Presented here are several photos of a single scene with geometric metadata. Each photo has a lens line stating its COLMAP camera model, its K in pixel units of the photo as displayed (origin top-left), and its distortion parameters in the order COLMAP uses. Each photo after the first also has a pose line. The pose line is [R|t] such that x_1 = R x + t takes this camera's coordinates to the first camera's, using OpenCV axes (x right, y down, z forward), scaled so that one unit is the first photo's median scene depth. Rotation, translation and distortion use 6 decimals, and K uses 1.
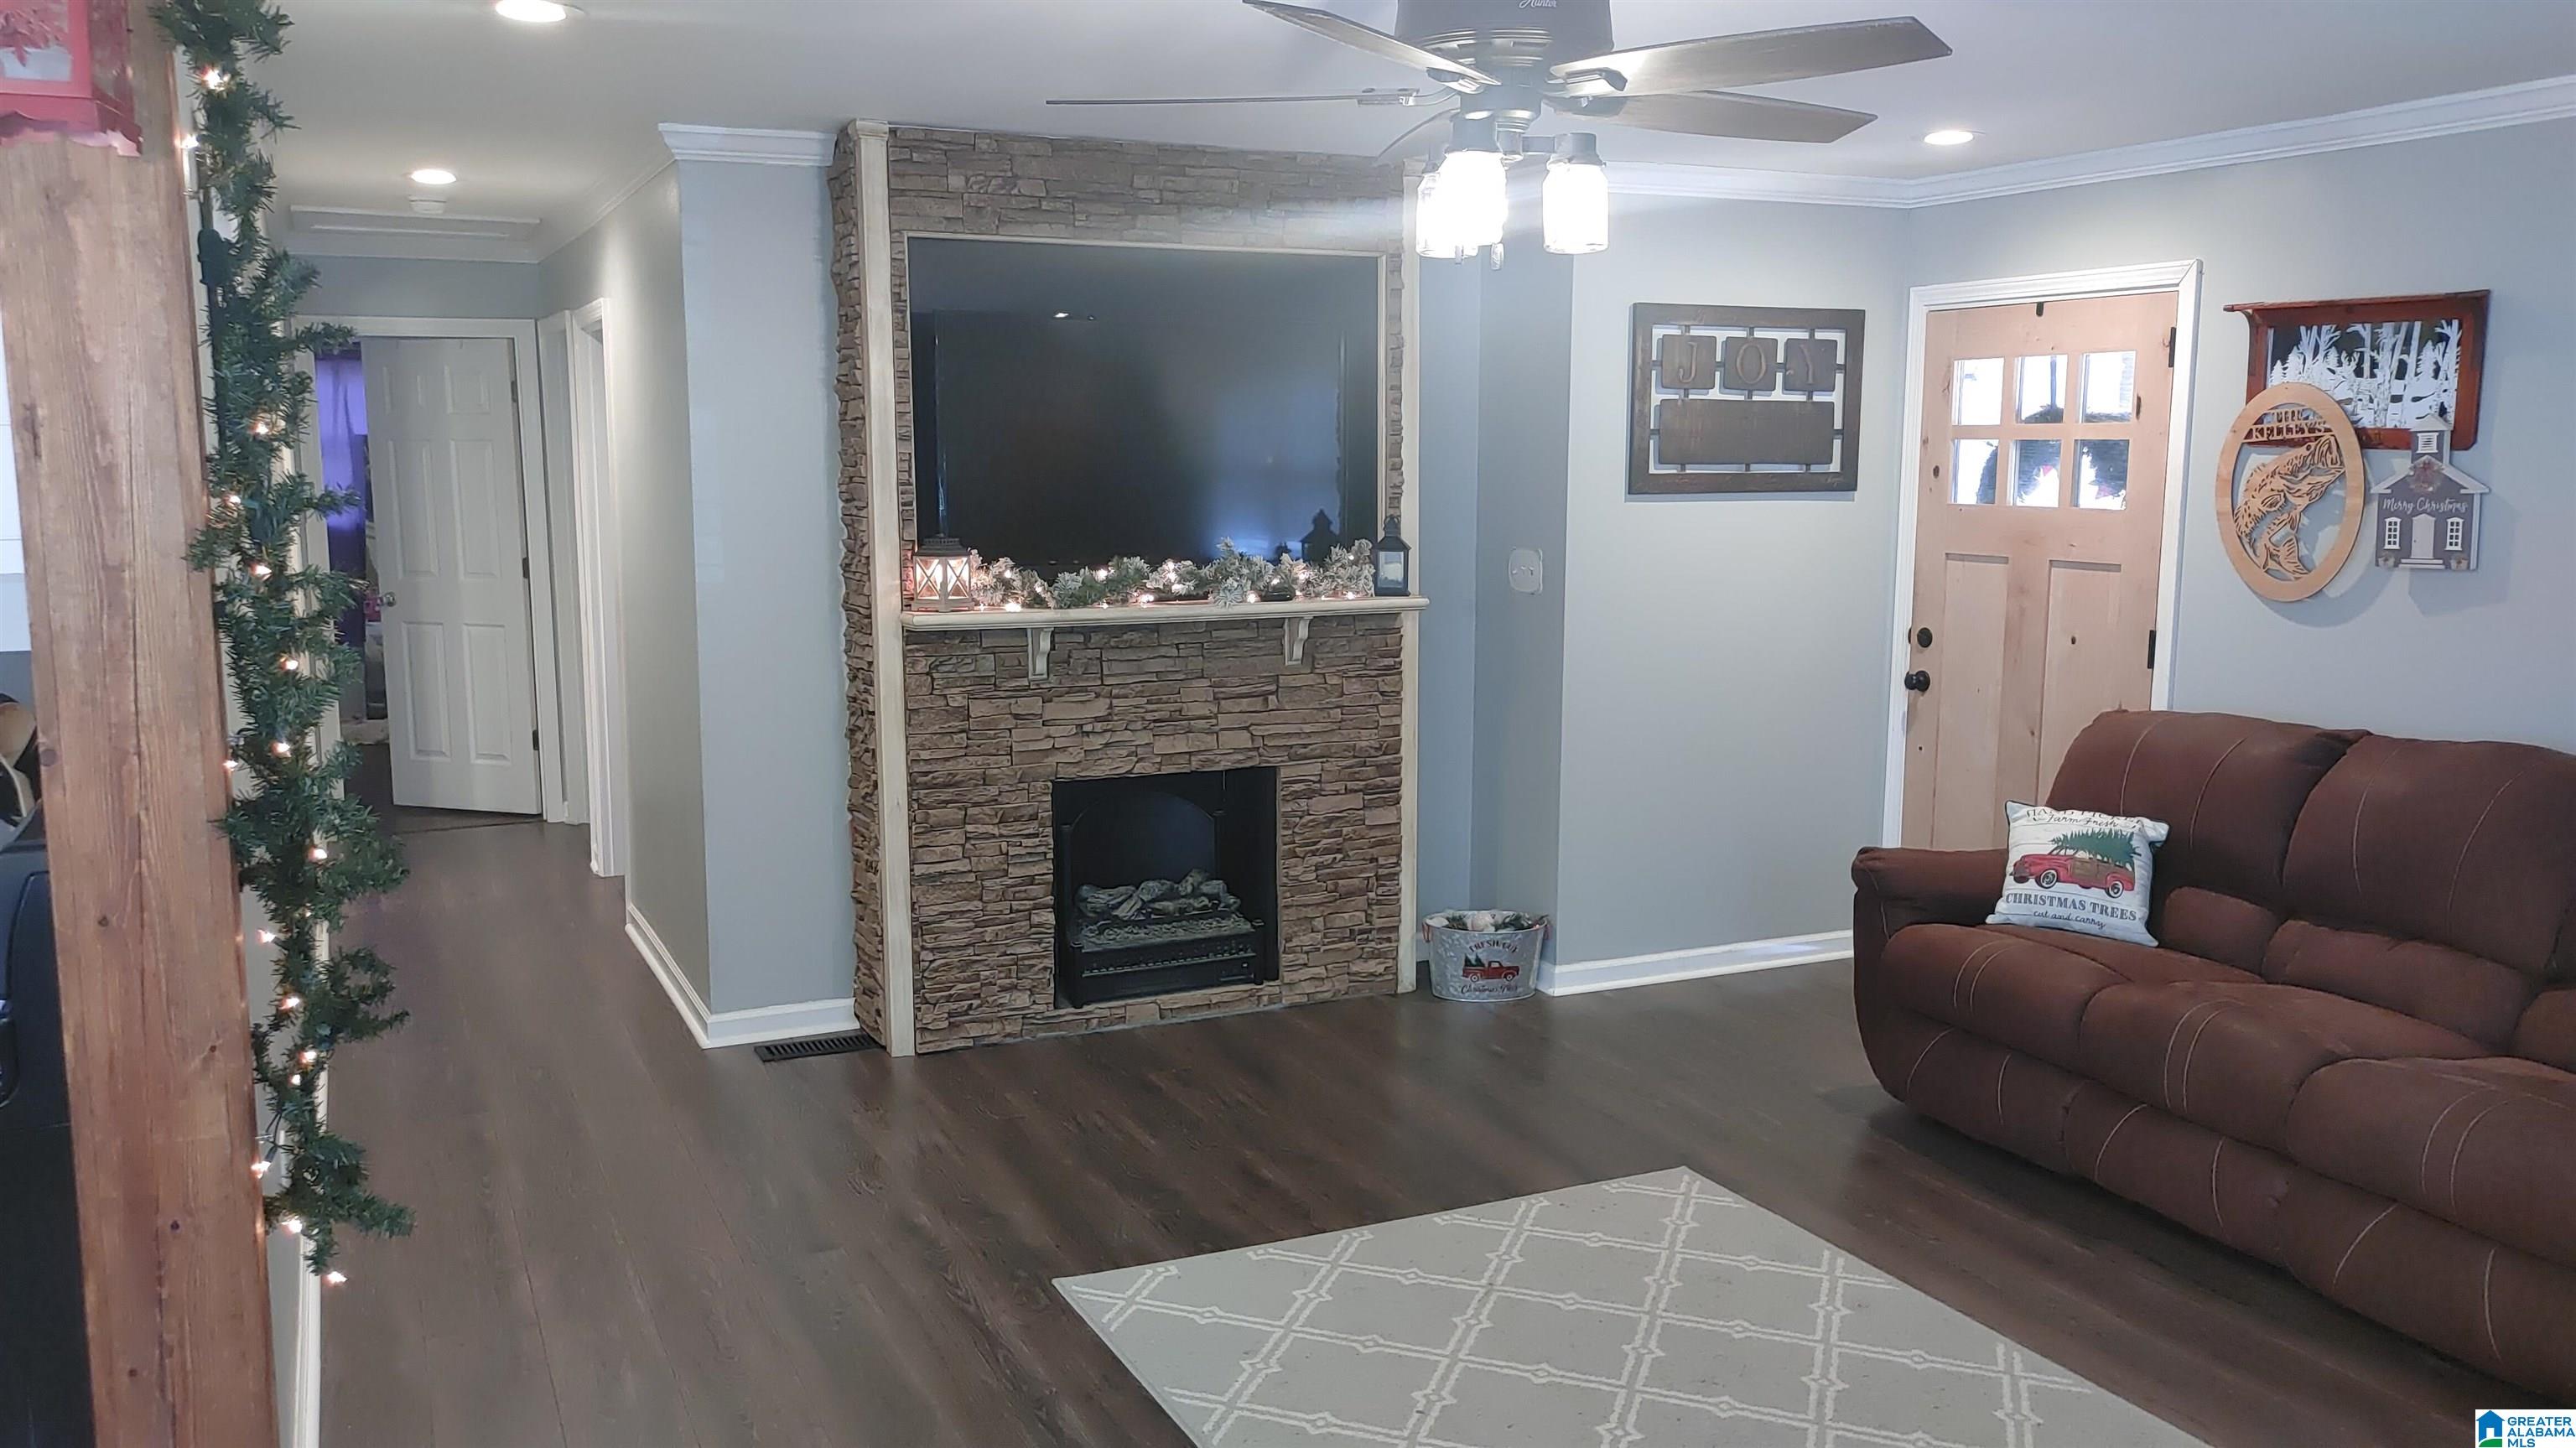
lens RADIAL K [[1956.7, 0, 1288.0], [0, 1956.7, 724.0], [0, 0, 1]] dist [0.039931, -0.015871]
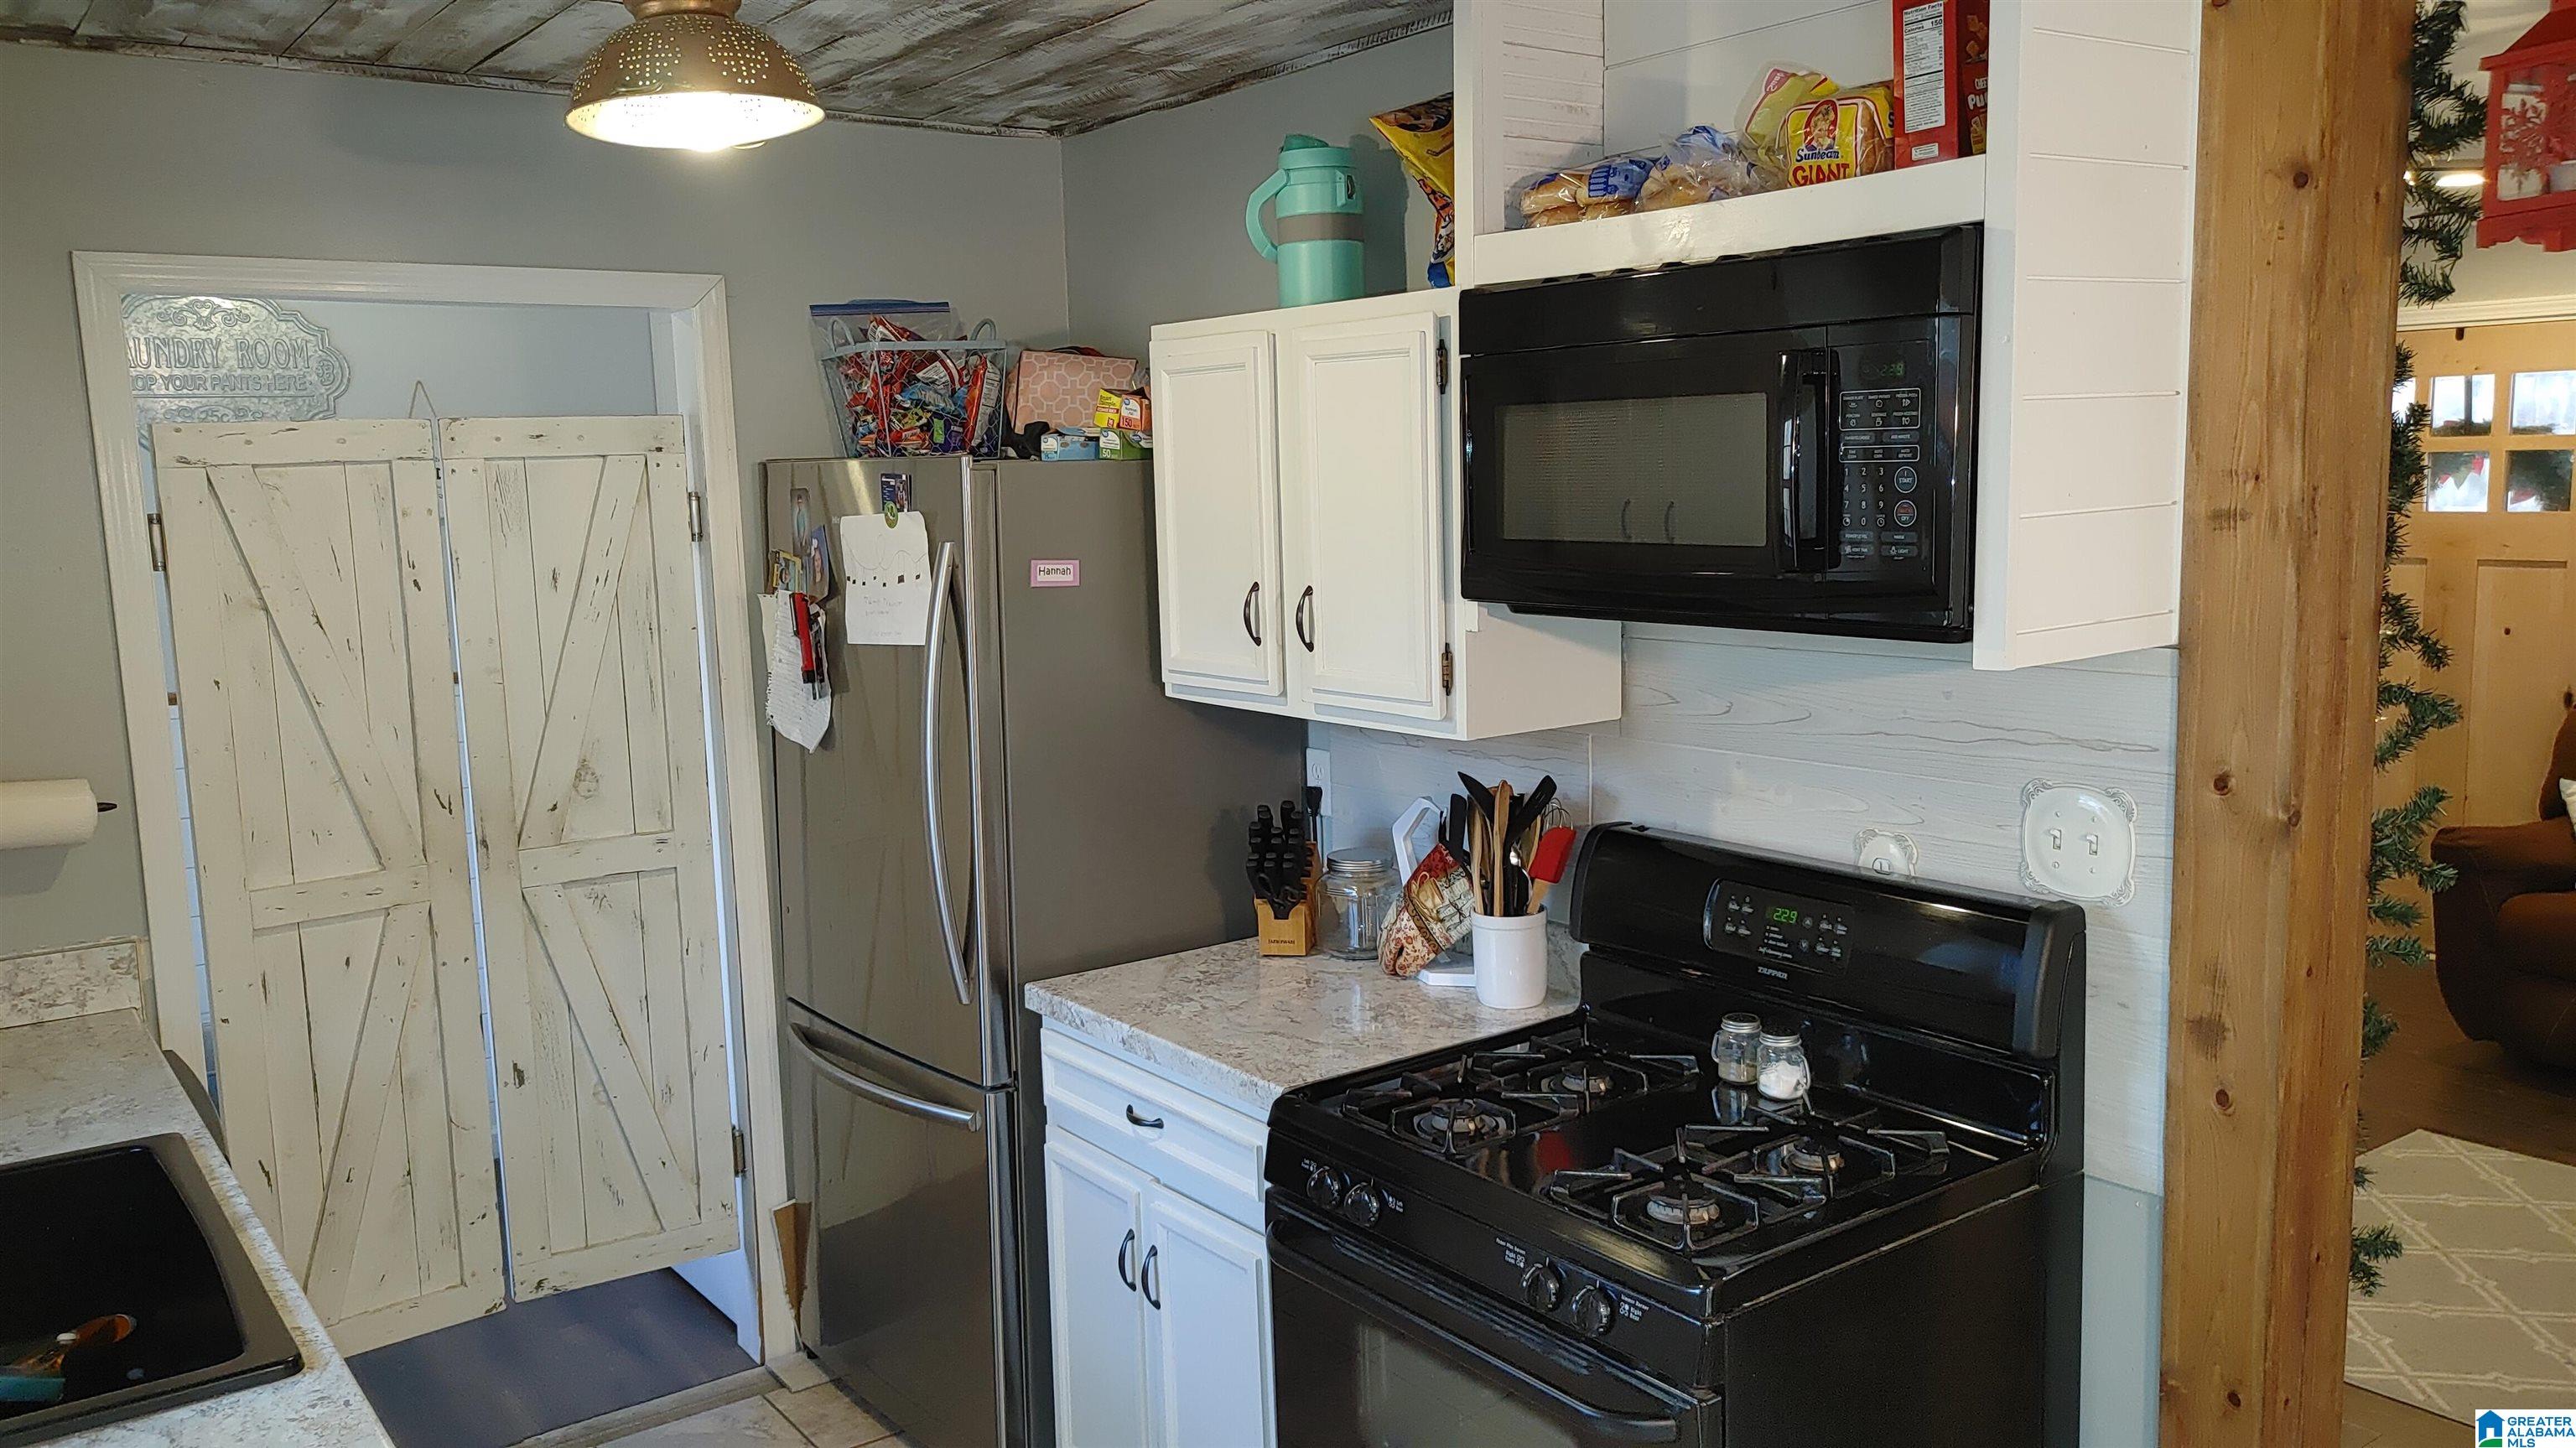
lens RADIAL K [[1956.7, 0, 1288.0], [0, 1956.7, 724.0], [0, 0, 1]] dist [0.039931, -0.015871]
pose [[0.984051, -0.051754, 0.170189, -0.511062], [0.053813, 0.998523, -0.007502, -0.020833], [-0.169549, 0.016540, 0.985383, 0.021010]]
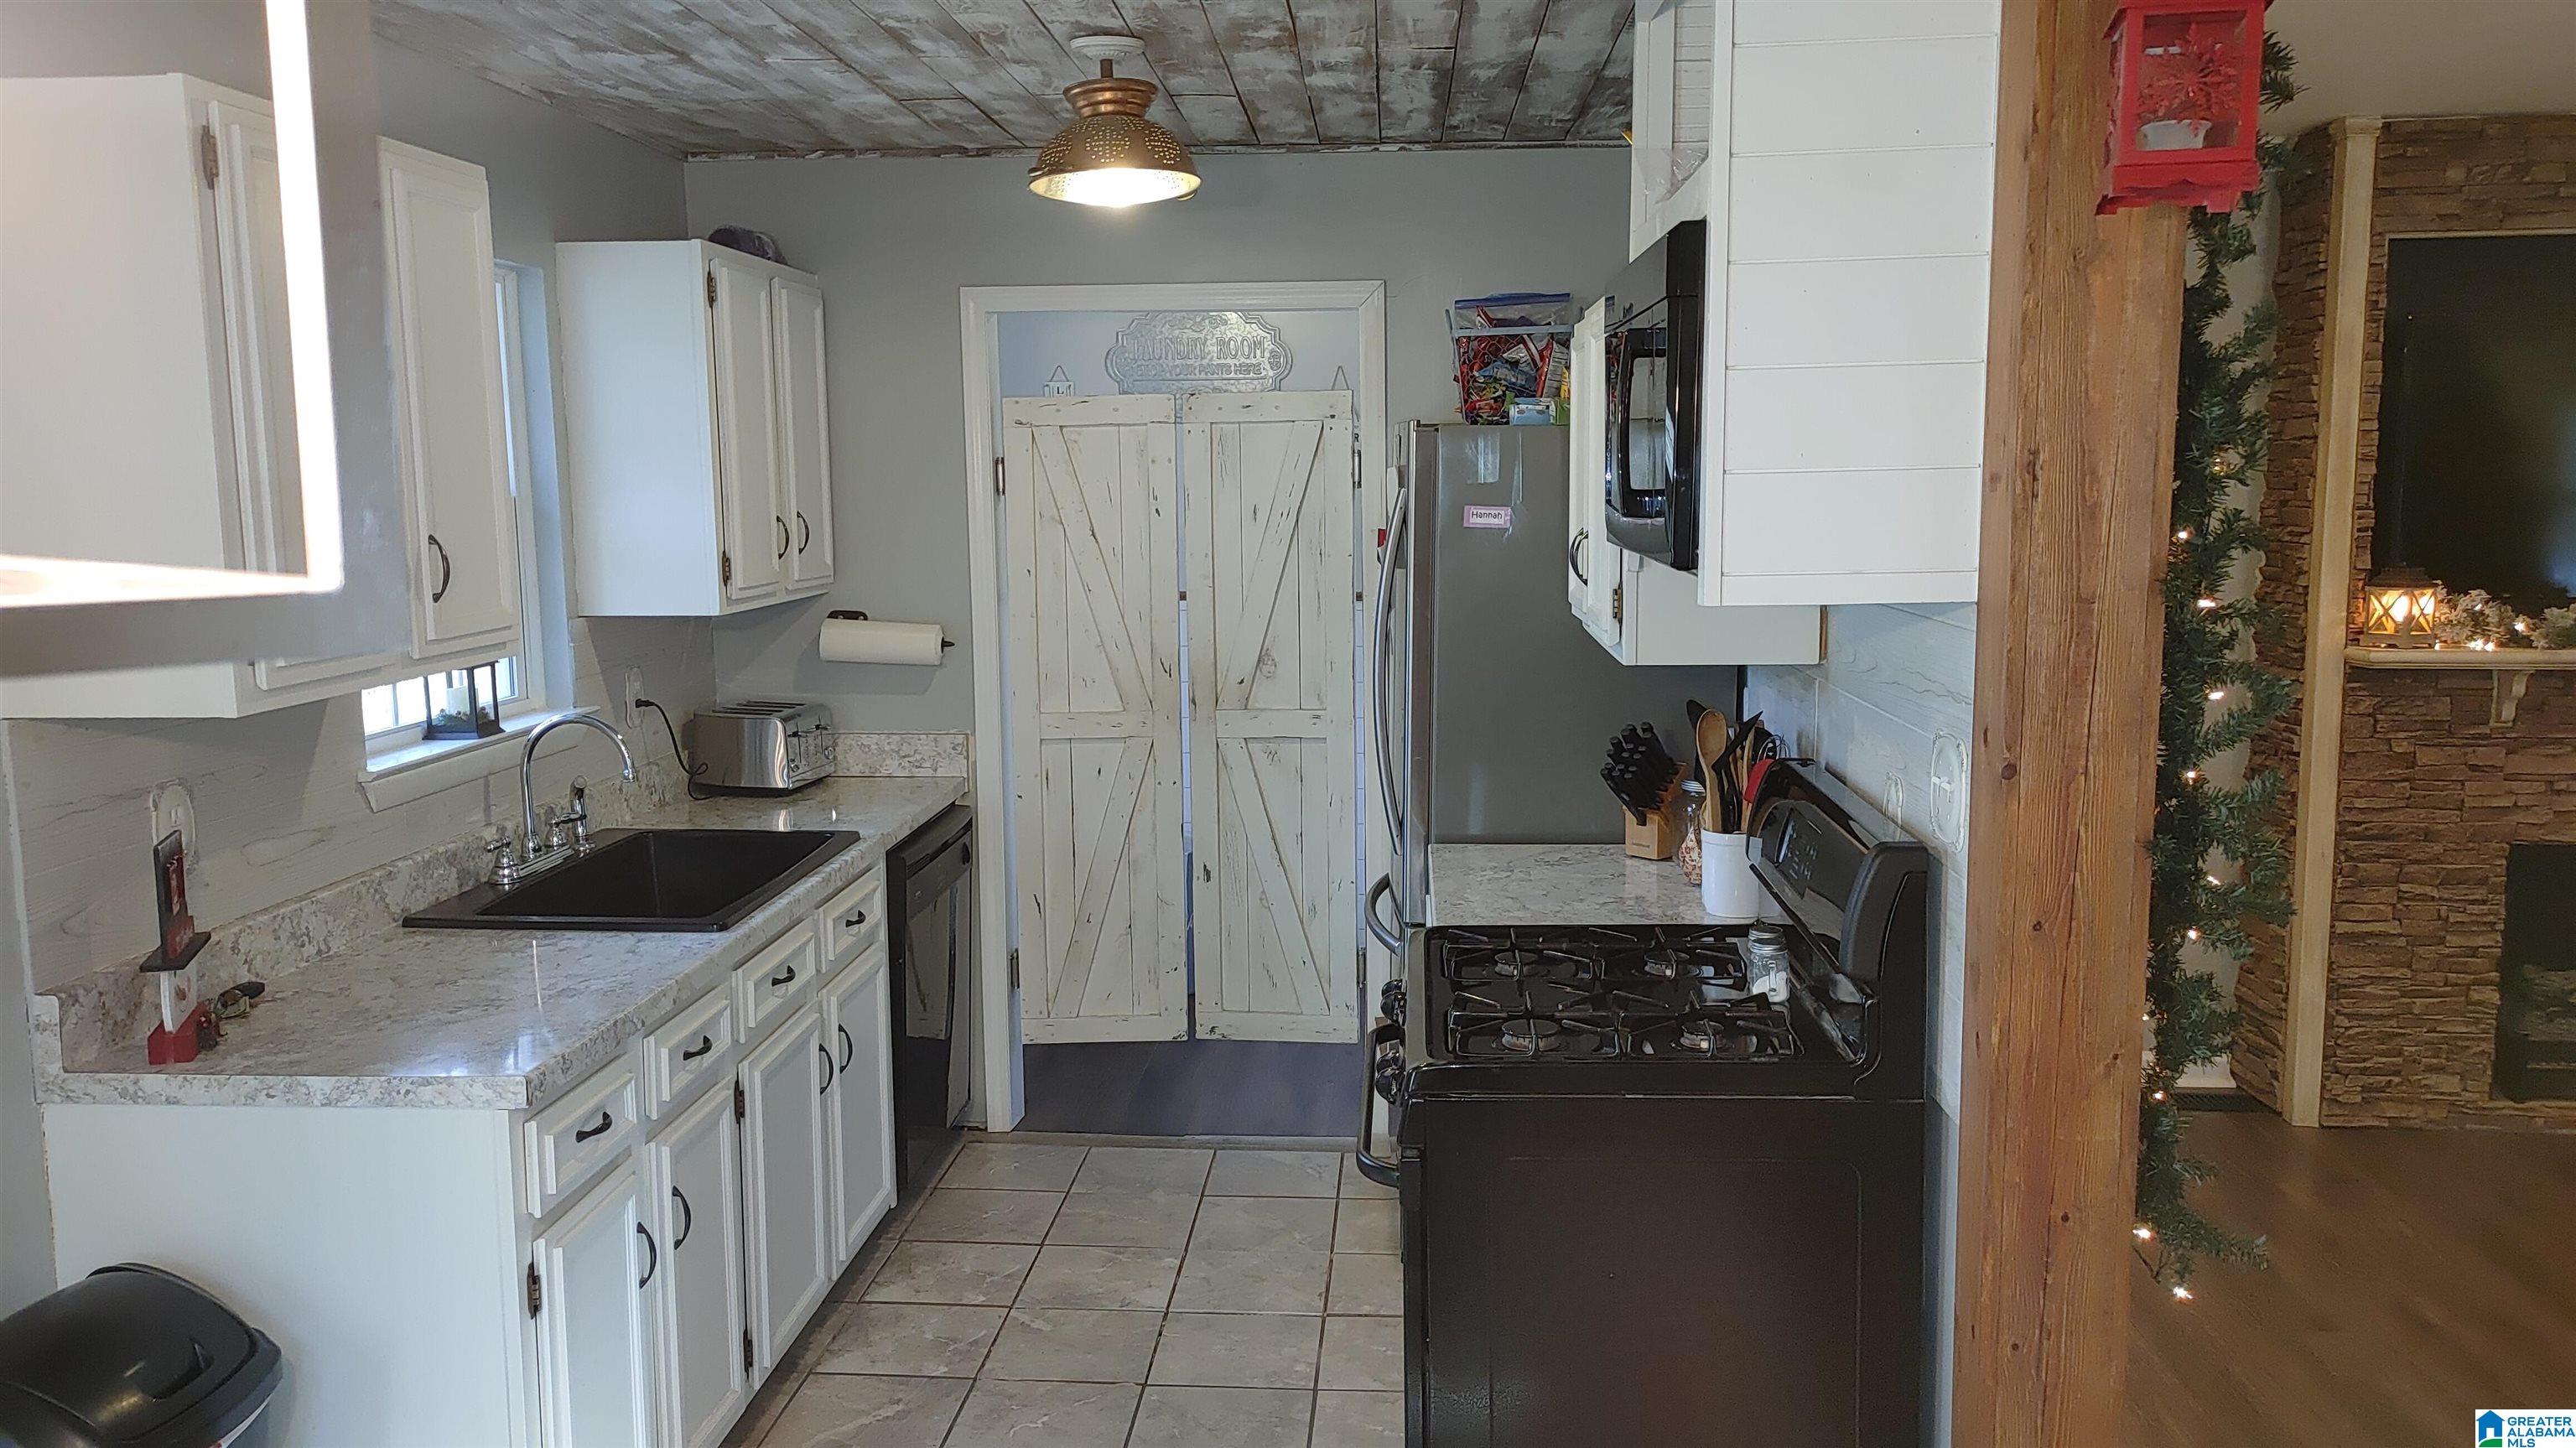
lens RADIAL K [[1956.7, 0, 1288.0], [0, 1956.7, 724.0], [0, 0, 1]] dist [0.039931, -0.015871]
pose [[0.868572, 0.054166, -0.492594, -0.168577], [-0.058887, 0.998247, 0.005934, 0.002915], [0.492052, 0.023853, 0.870239, -0.053095]]
